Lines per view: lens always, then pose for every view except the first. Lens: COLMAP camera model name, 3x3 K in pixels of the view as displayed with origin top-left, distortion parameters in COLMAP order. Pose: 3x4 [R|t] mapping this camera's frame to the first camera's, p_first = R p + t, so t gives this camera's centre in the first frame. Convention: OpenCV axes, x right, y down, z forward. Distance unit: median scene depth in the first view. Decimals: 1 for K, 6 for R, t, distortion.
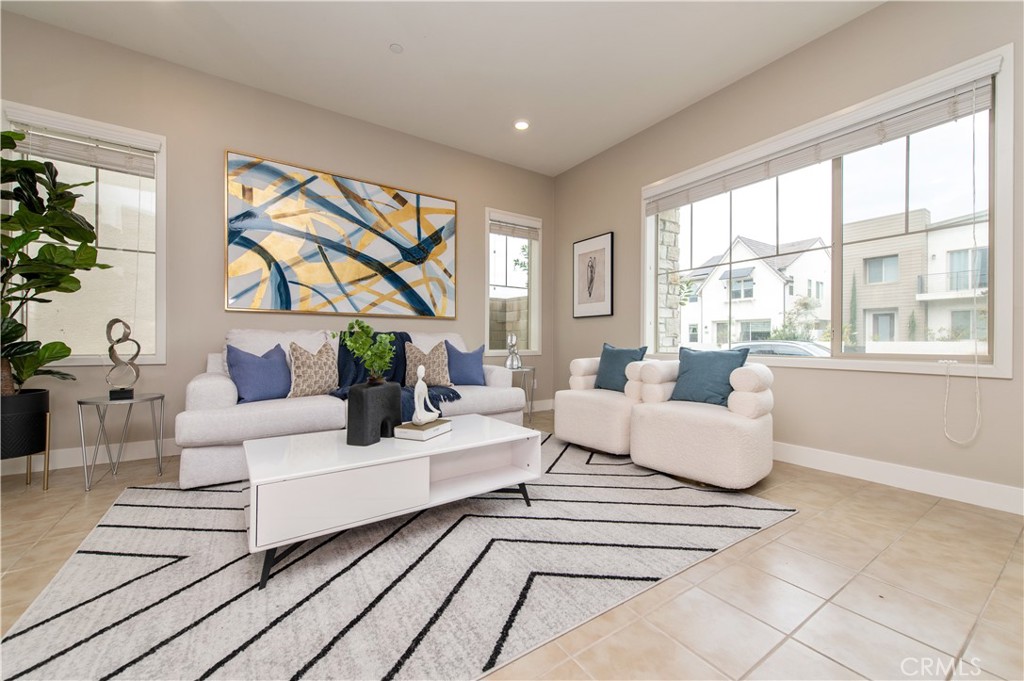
lens RADIAL K [[397.7, 0, 511.1], [0, 397.7, 342.1], [0, 0, 1]] dist [0.014028, -0.004283]
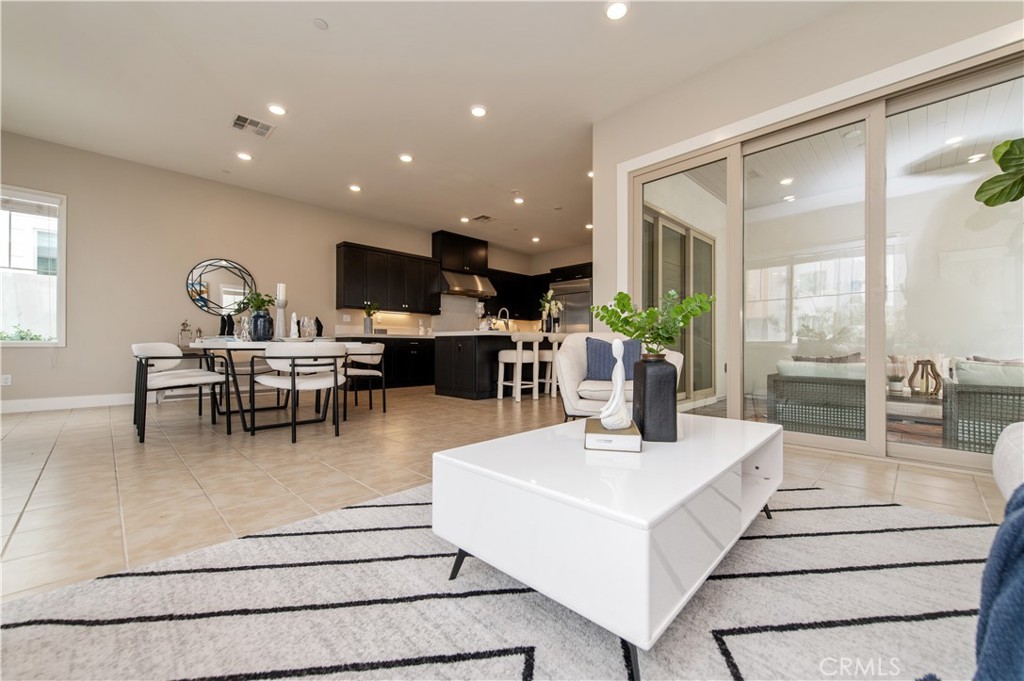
lens RADIAL K [[397.7, 0, 511.3], [0, 397.7, 342.9], [0, 0, 1]] dist [0.014028, -0.004283]
pose [[-0.982274, -0.006434, -0.187343, 0.057772], [-0.004753, 0.999944, -0.009421, 0.057030], [0.187393, -0.008364, -0.982249, 1.278524]]
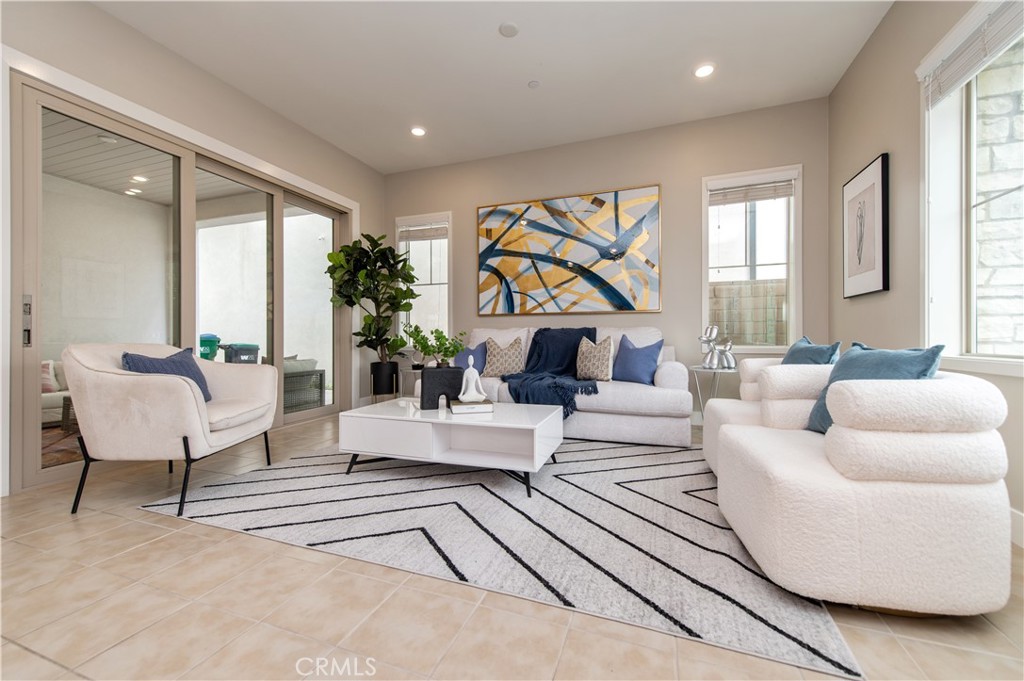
lens RADIAL K [[397.7, 0, 511.4], [0, 397.7, 338.4], [0, 0, 1]] dist [0.014028, -0.004283]
pose [[0.589024, -0.002980, -0.808110, 0.680516], [0.004539, 0.999990, -0.000379, 0.005133], [0.808103, -0.003445, 0.589031, 0.293862]]
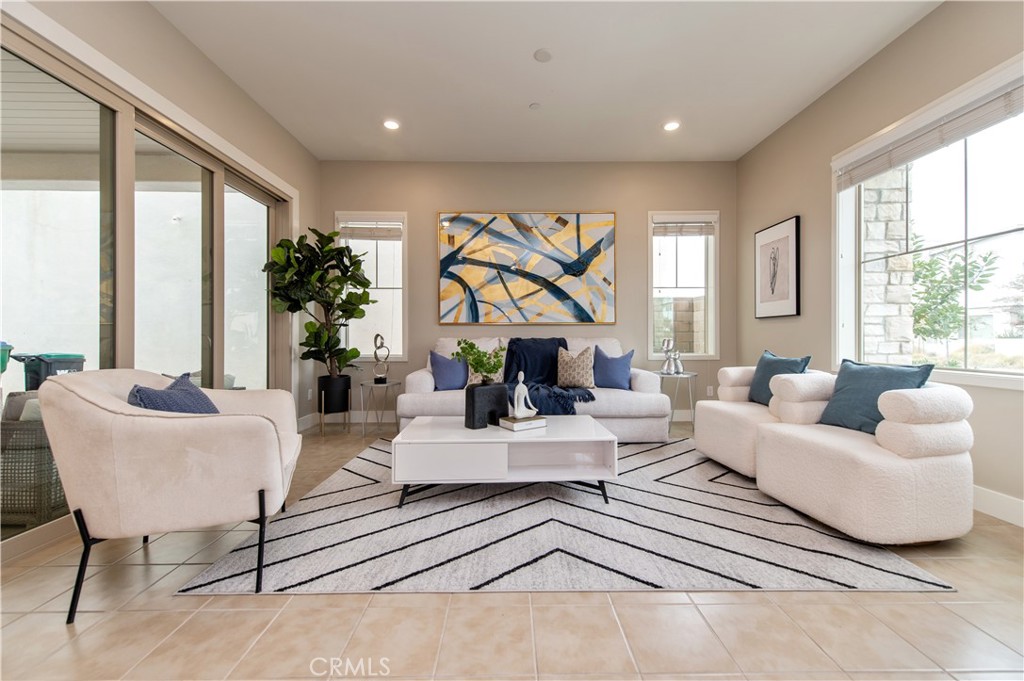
lens RADIAL K [[397.7, 0, 512.1], [0, 397.7, 338.5], [0, 0, 1]] dist [0.014028, -0.004283]
pose [[0.837562, -0.003721, -0.546329, 0.347139], [0.004871, 0.999988, 0.000656, -0.037179], [0.546320, -0.003210, 0.837570, -0.053187]]
